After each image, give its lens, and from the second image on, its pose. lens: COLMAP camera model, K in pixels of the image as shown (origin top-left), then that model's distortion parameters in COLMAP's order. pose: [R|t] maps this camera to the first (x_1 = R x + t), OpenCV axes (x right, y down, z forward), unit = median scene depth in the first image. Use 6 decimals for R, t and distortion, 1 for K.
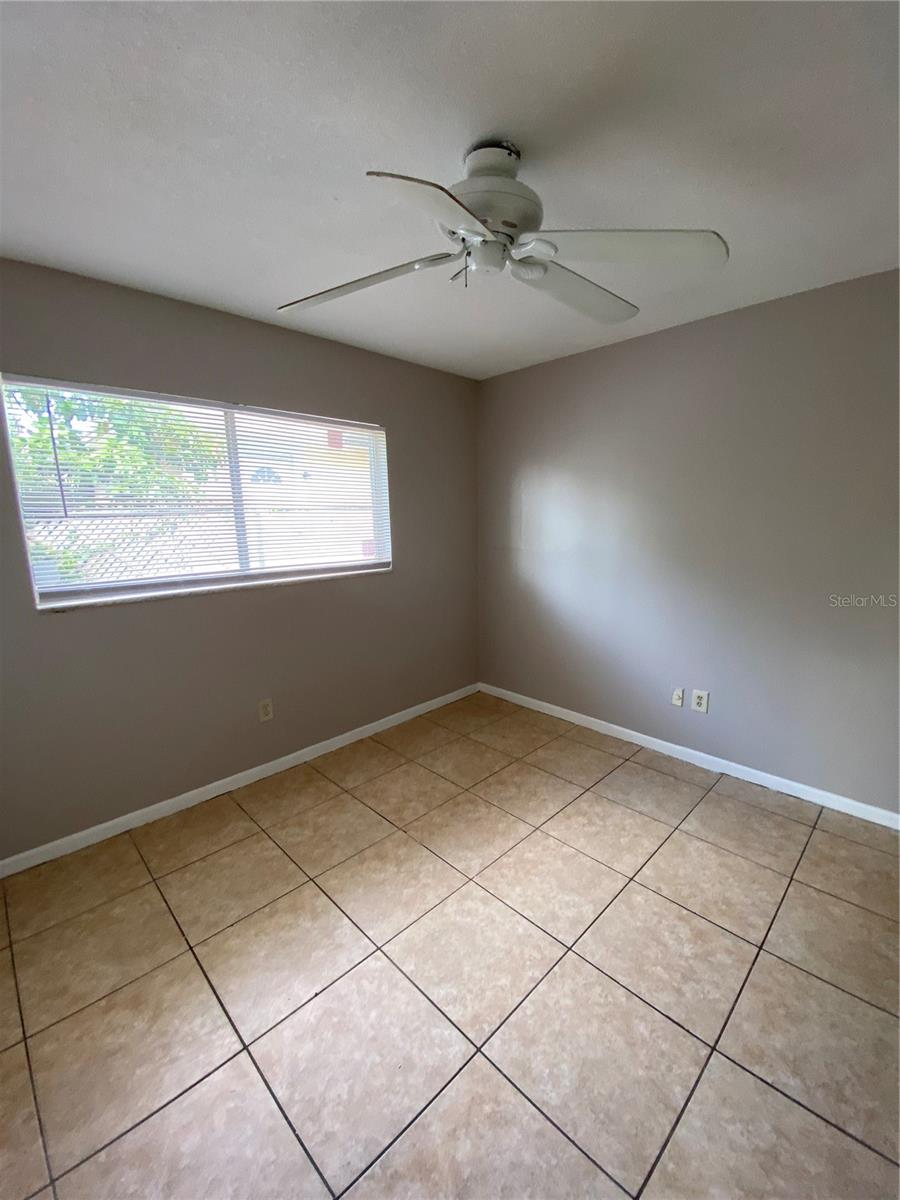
lens RADIAL K [[490.9, 0, 444.6], [0, 490.9, 601.2], [0, 0, 1]] dist [0.011823, -0.016024]
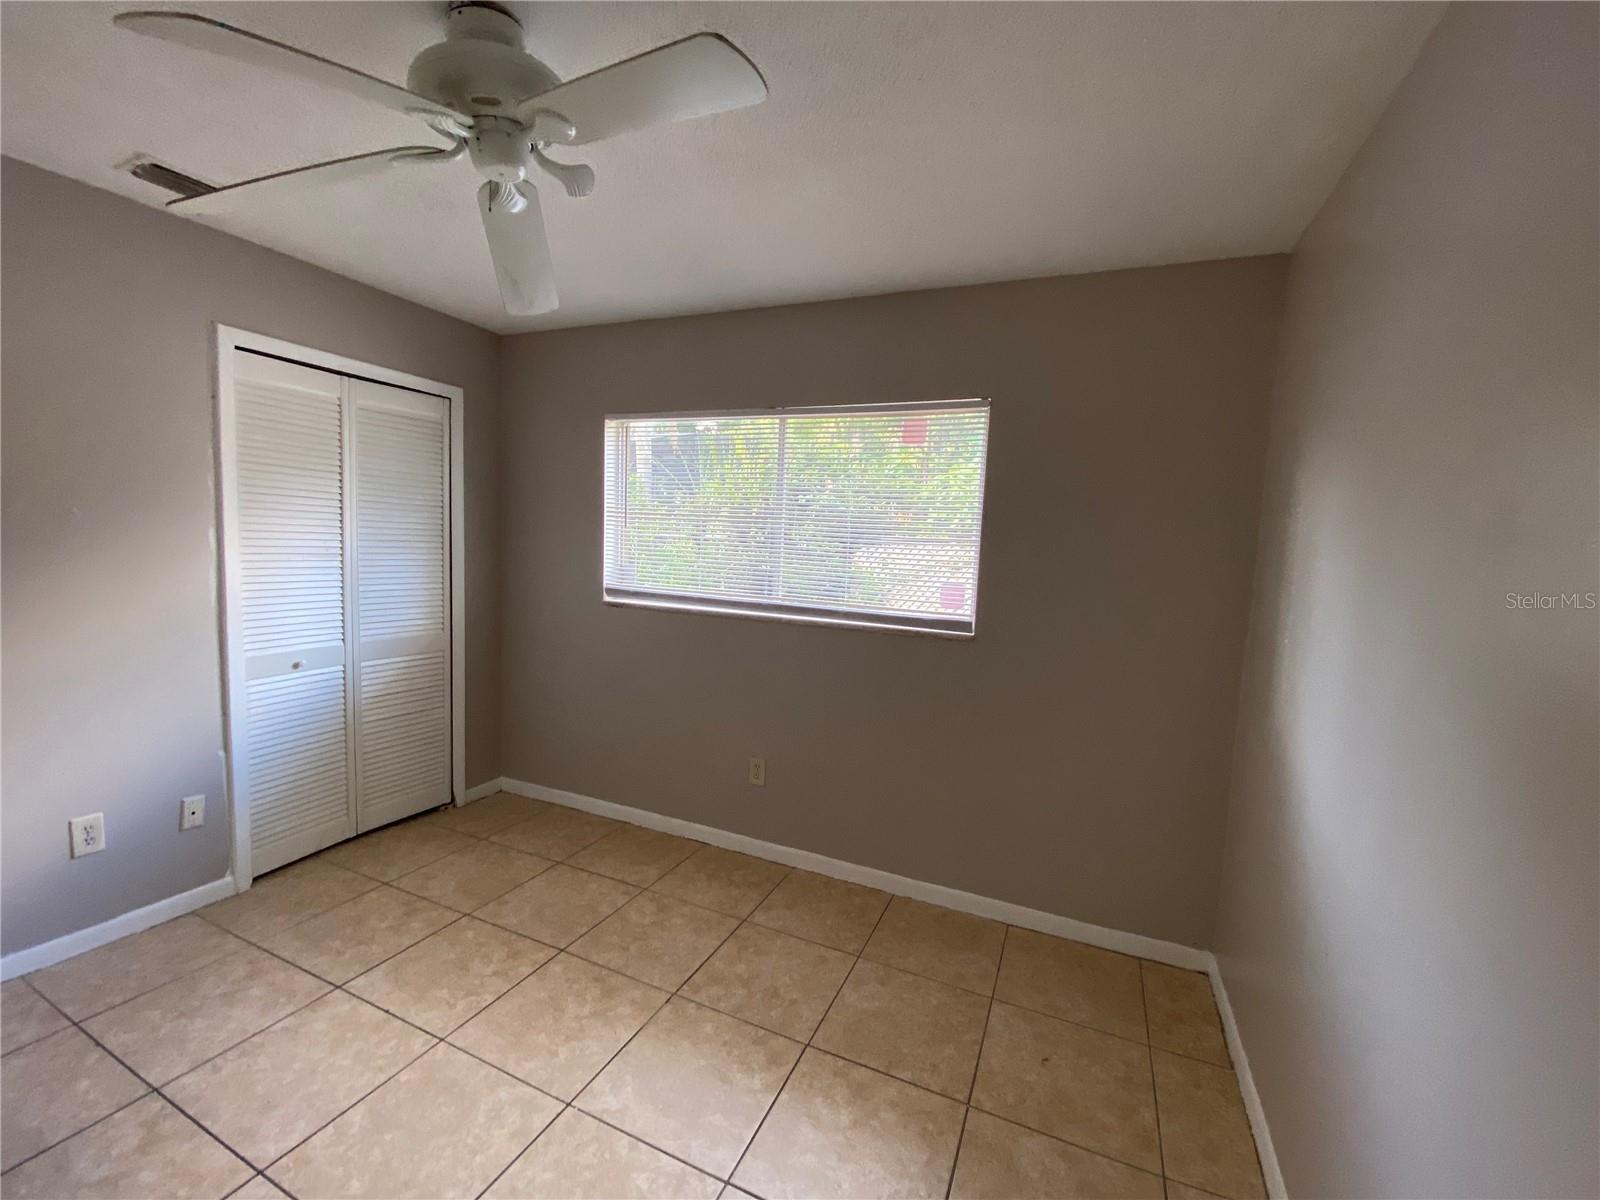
lens RADIAL K [[654.5, 0, 808.7], [0, 654.5, 596.2], [0, 0, 1]] dist [0.011823, -0.016024]
pose [[0.378460, 0.113424, -0.918642, 0.743559], [-0.216265, 0.975830, 0.031389, -0.134158], [0.899999, 0.186791, 0.393842, 0.717987]]
